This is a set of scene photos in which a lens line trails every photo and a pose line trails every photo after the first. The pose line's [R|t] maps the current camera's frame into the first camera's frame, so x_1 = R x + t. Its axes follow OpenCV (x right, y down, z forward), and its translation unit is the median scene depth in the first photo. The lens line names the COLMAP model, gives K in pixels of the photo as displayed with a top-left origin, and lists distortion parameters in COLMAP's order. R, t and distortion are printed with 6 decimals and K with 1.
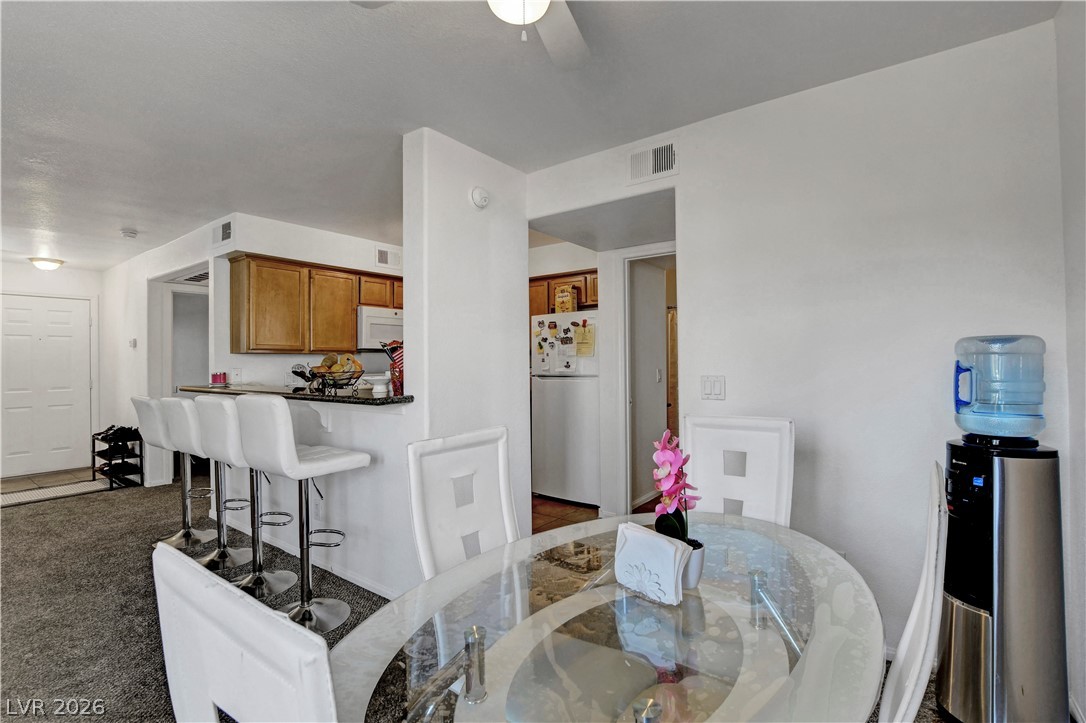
lens RADIAL K [[503.0, 0, 546.4], [0, 503.0, 354.9], [0, 0, 1]] dist [-0.024296, 0.000947]
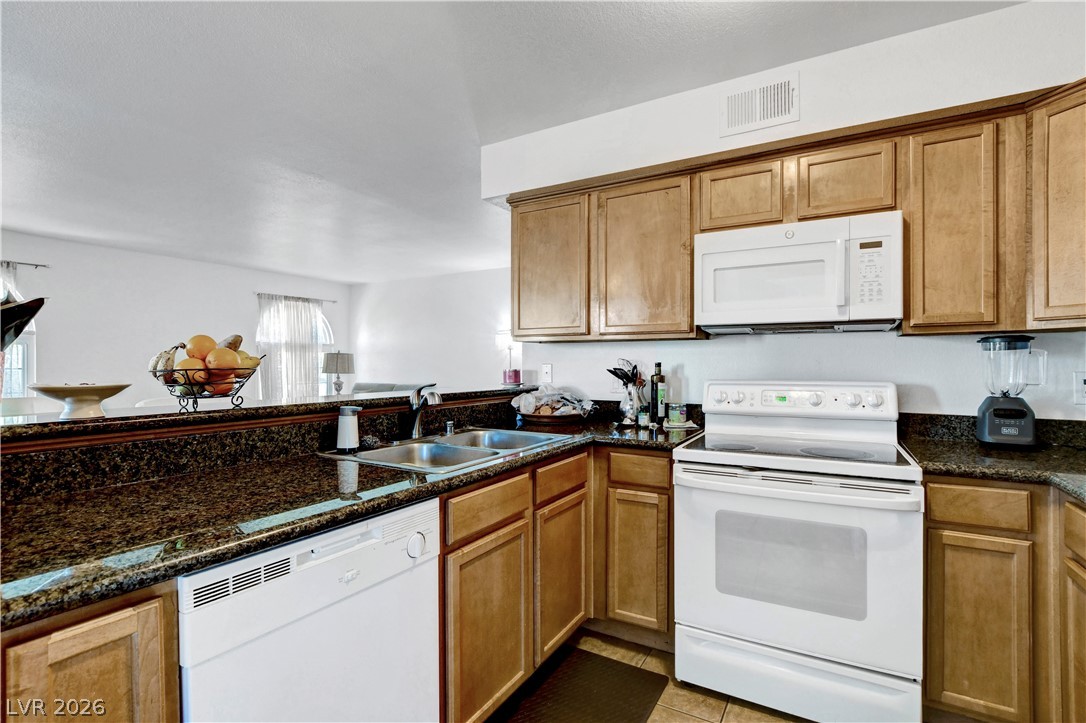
lens RADIAL K [[509.4, 0, 524.2], [0, 509.4, 365.4], [0, 0, 1]] dist [-0.029636, 0.006382]
pose [[0.107545, 0.011173, -0.994137, 0.090050], [0.015872, 0.999790, 0.012954, 0.015772], [0.994074, -0.017172, 0.107345, 0.850346]]
